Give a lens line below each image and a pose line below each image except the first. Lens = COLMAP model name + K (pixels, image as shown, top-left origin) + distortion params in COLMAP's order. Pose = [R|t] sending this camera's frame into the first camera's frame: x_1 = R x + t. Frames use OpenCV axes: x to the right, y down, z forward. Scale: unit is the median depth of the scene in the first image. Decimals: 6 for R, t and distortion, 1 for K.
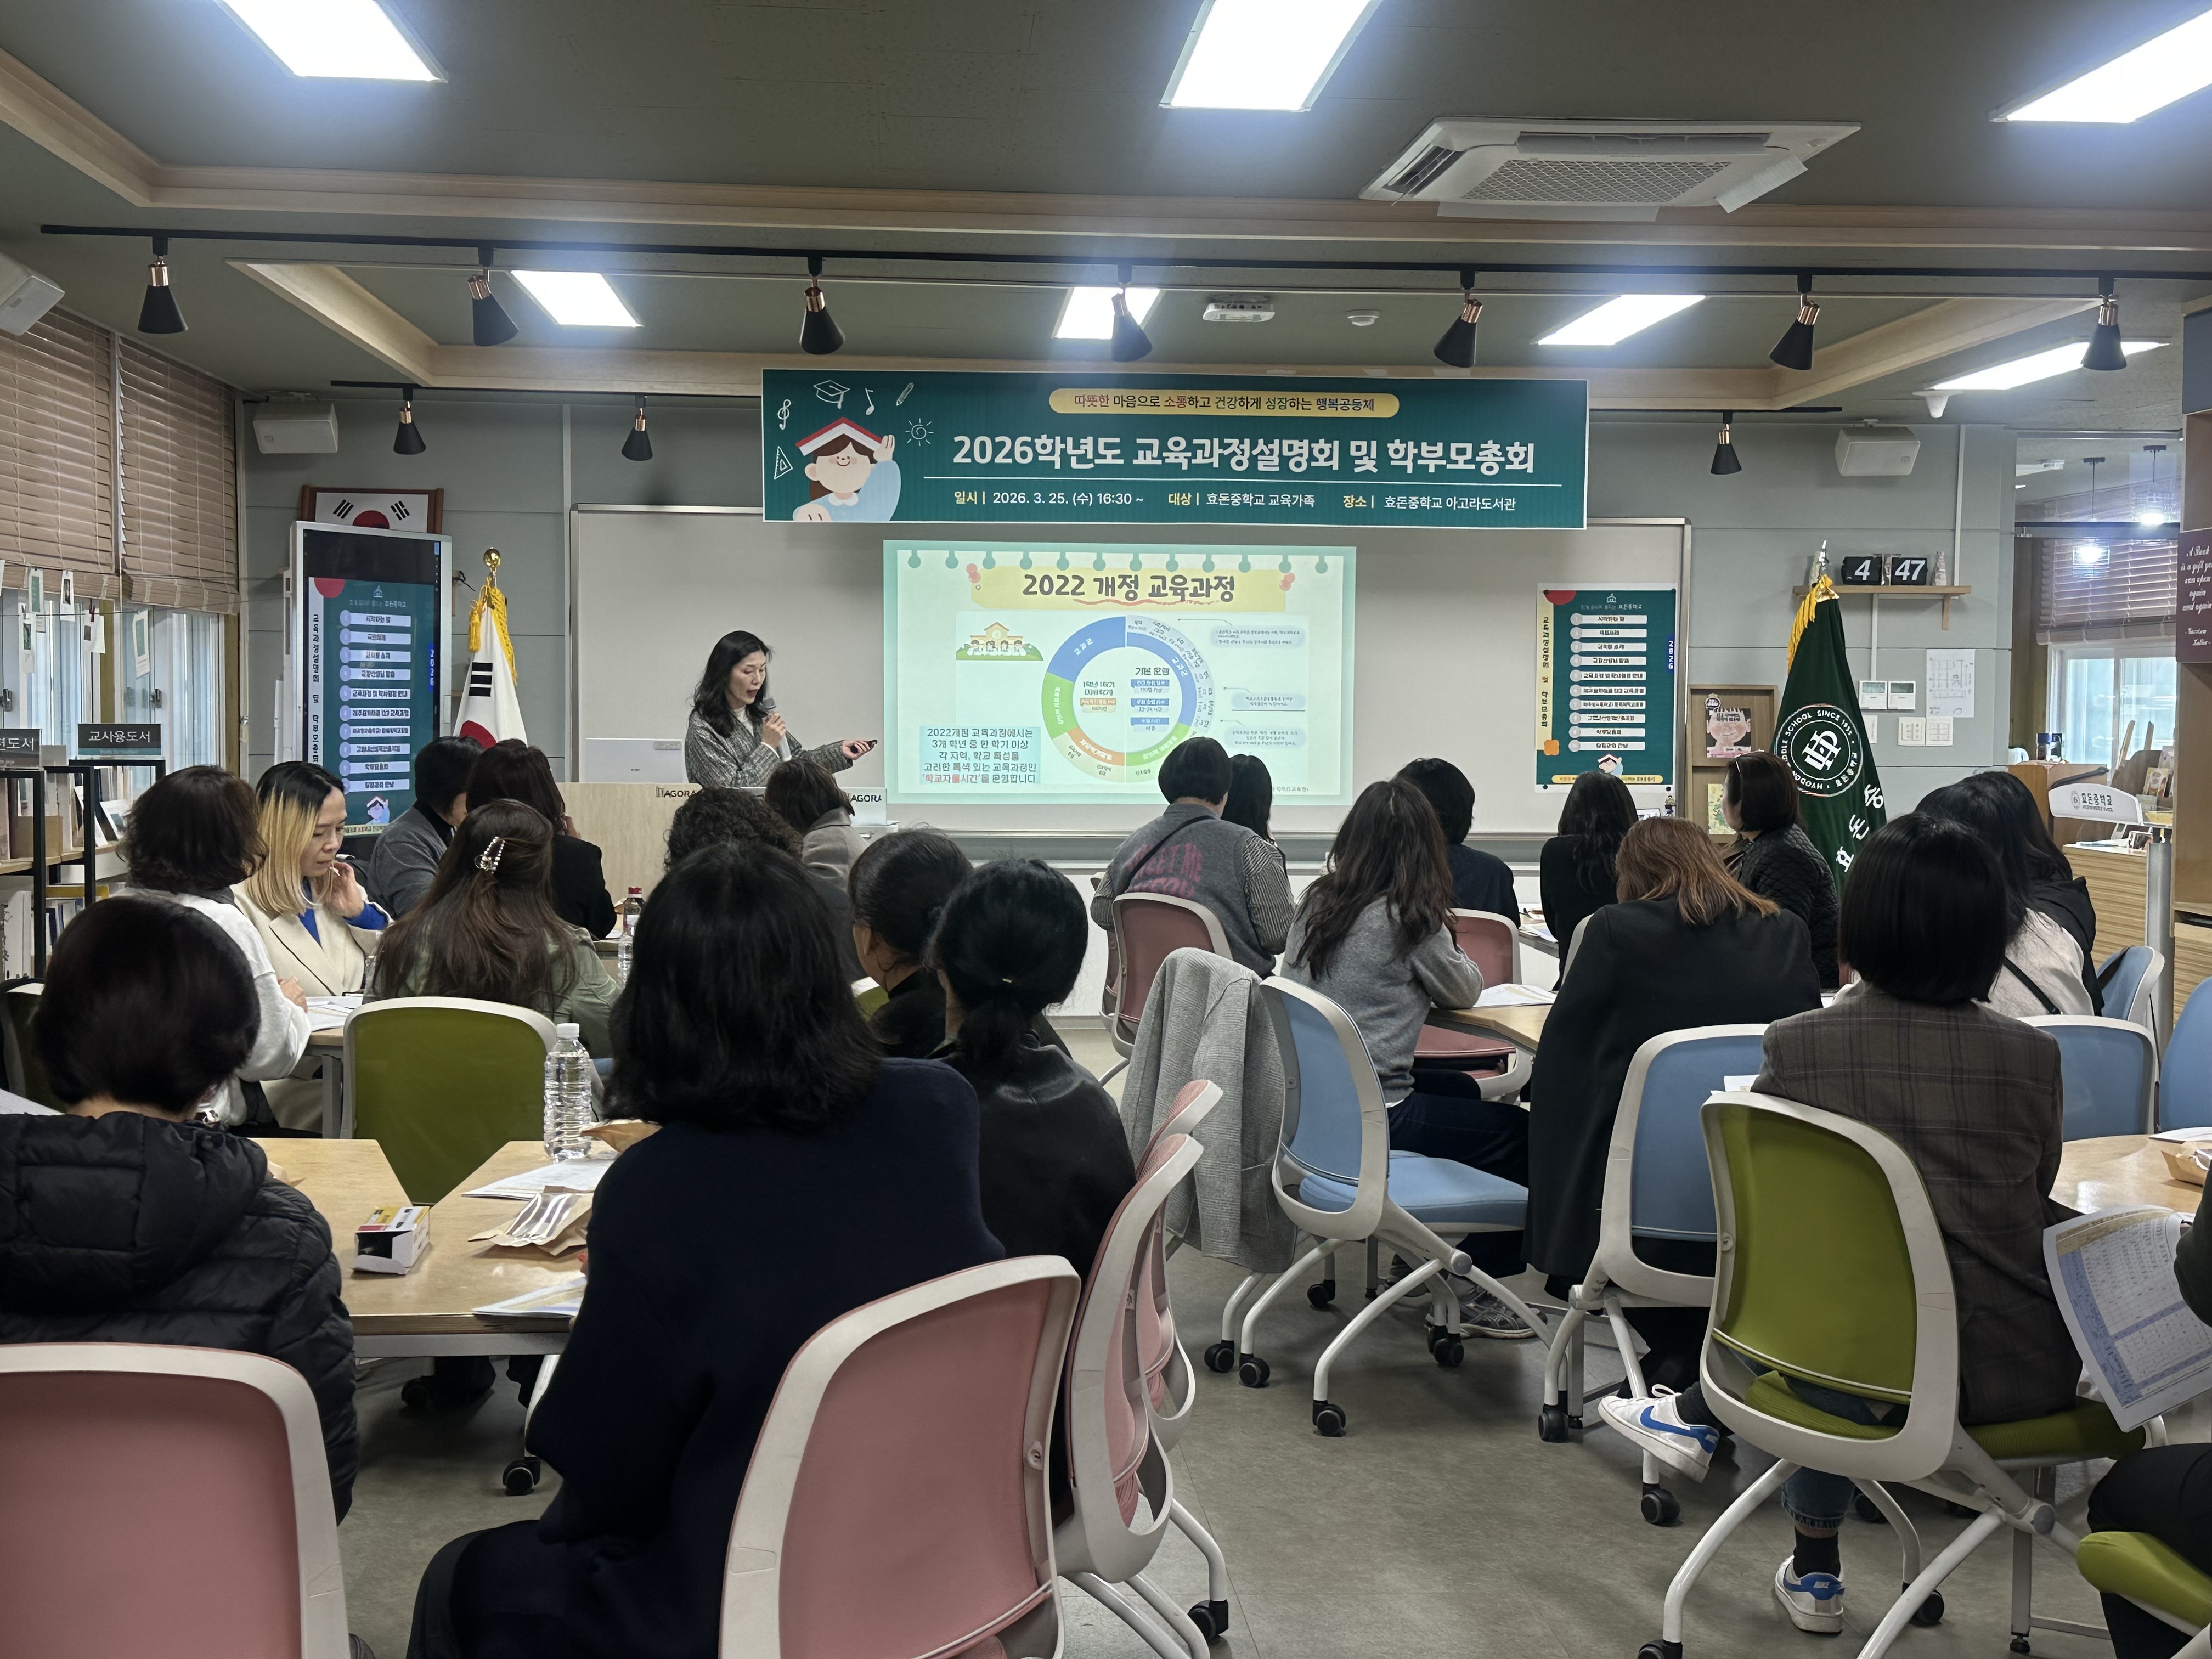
lens RADIAL K [[2705.6, 0, 1105.0], [0, 2705.6, 835.9], [0, 0, 1]] dist [0.075142, 0.000000]
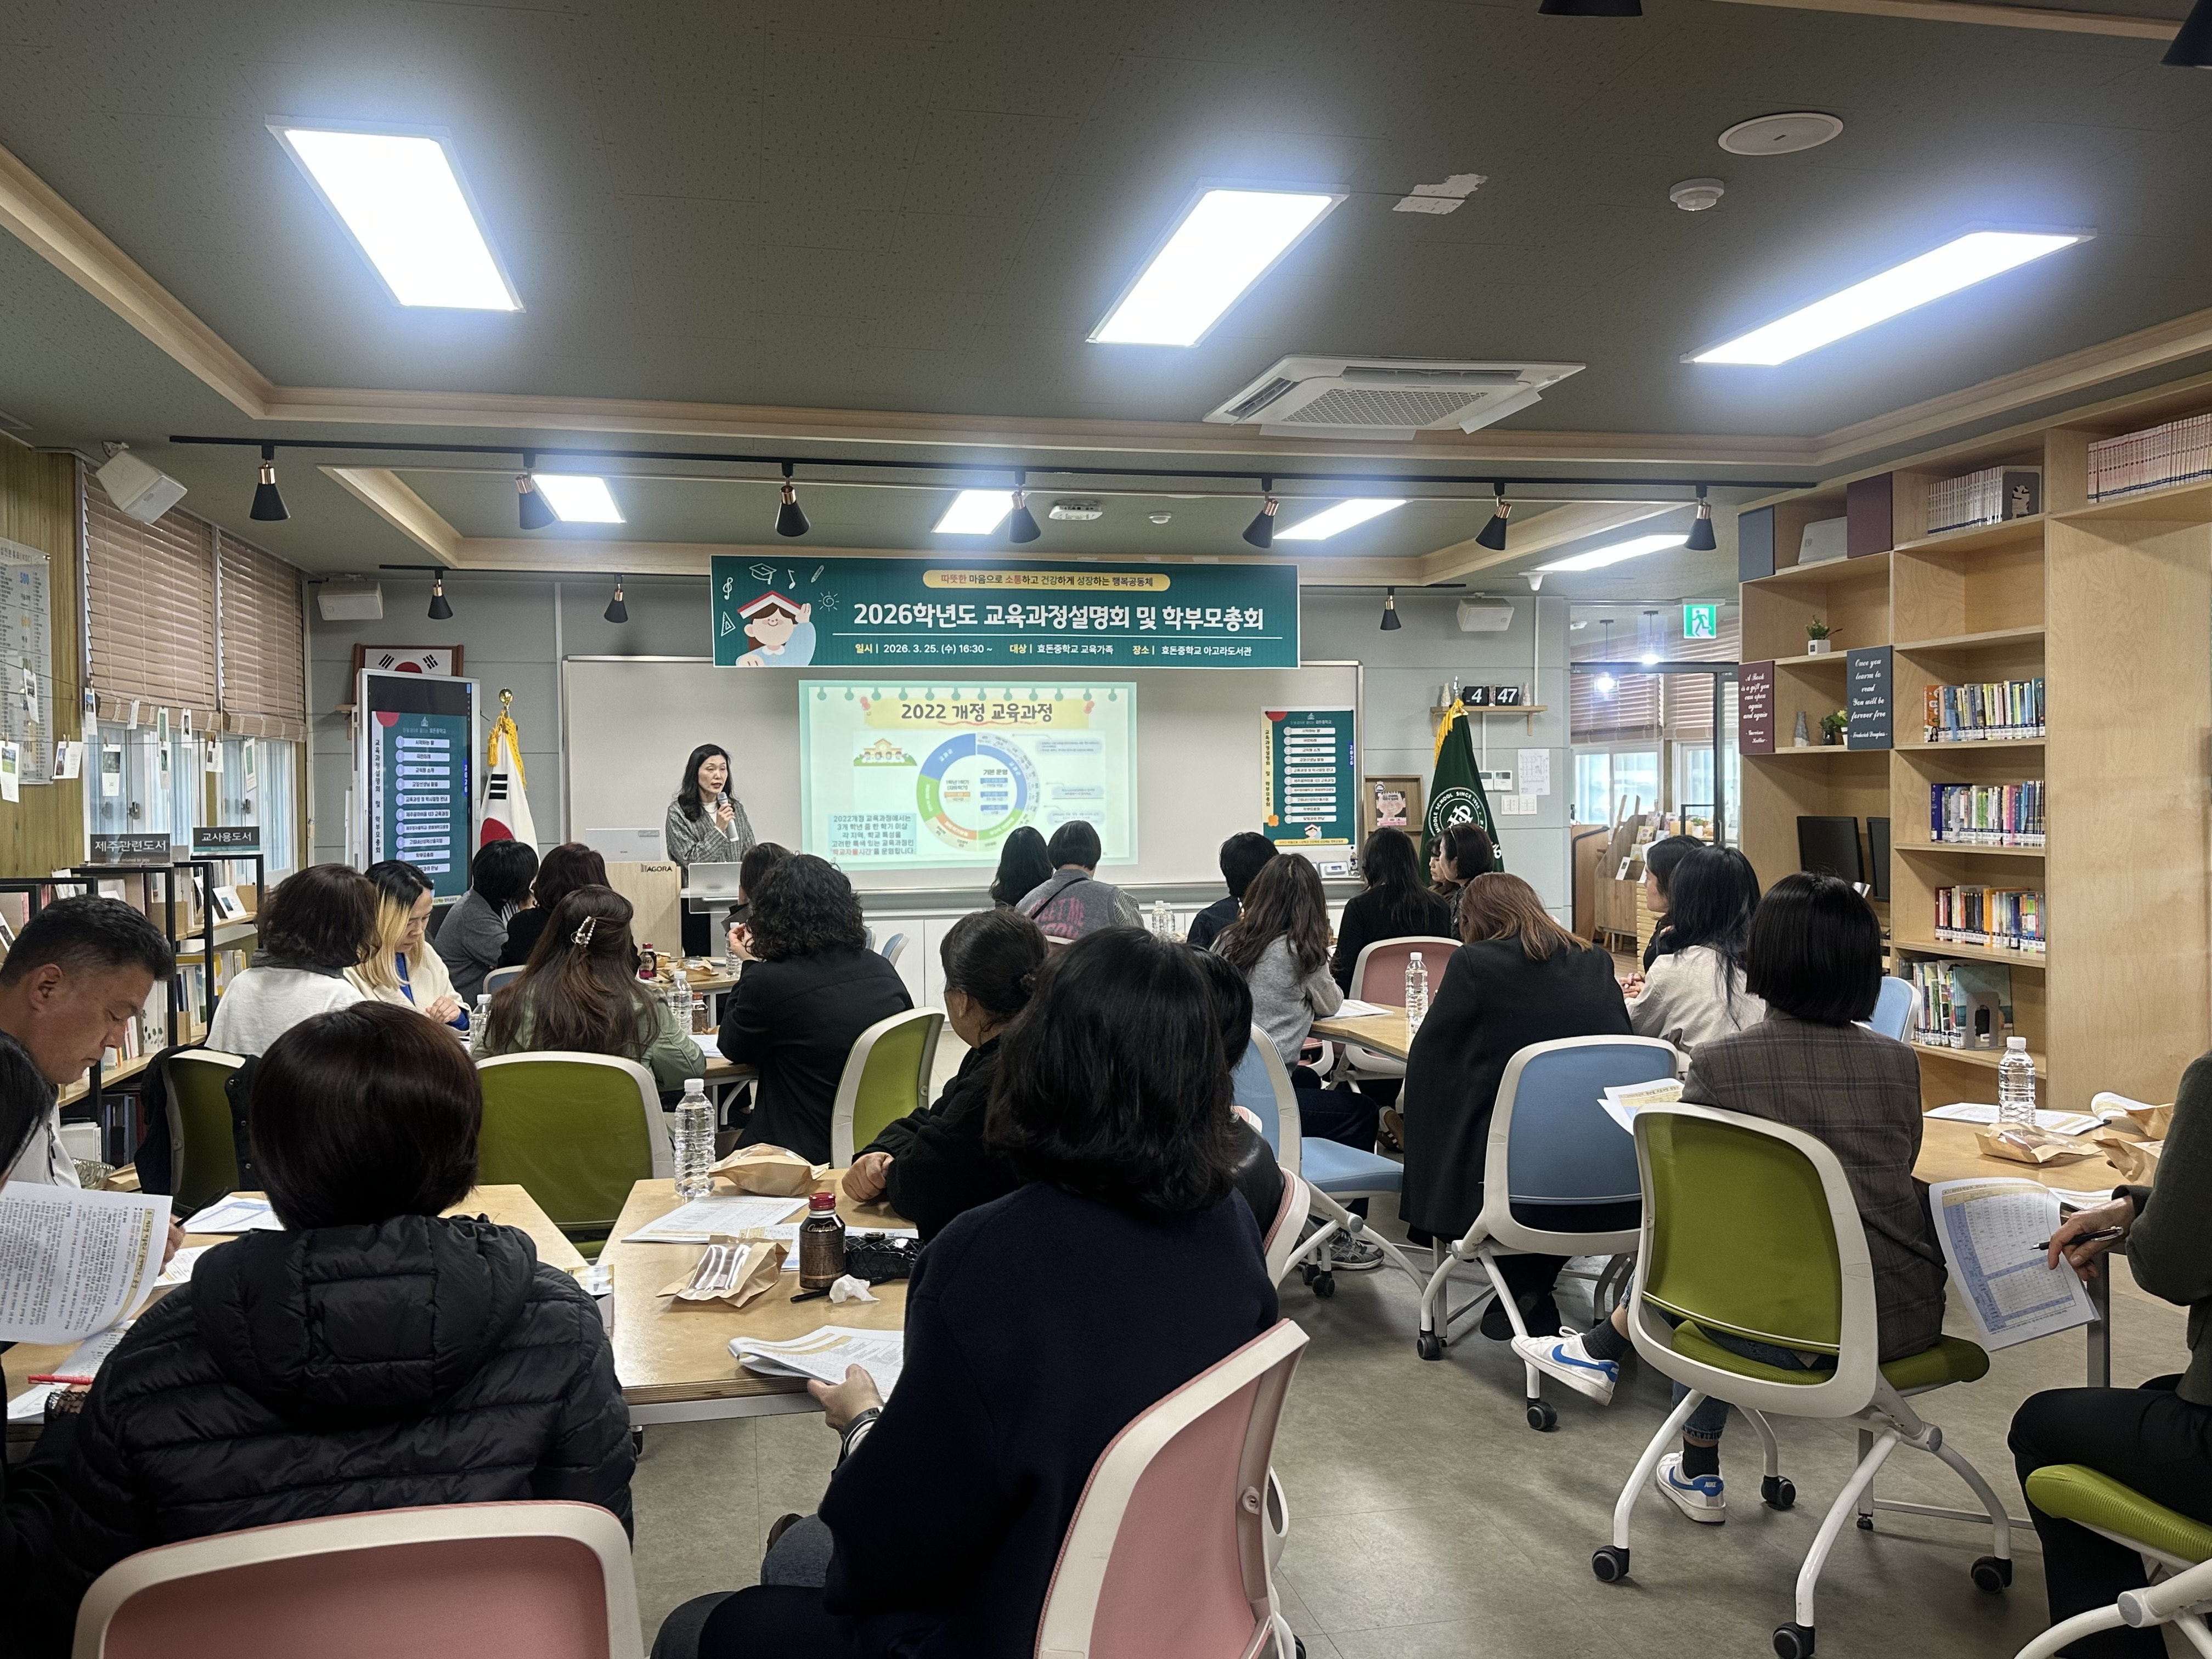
lens RADIAL K [[1800.1, 0, 1123.0], [0, 1800.1, 820.3], [0, 0, 1]] dist [0.059254, -0.080587]
pose [[0.990847, -0.020509, 0.133422, -0.062699], [0.024991, 0.999175, -0.032007, -0.006996], [-0.132656, 0.035049, 0.990542, 0.108309]]
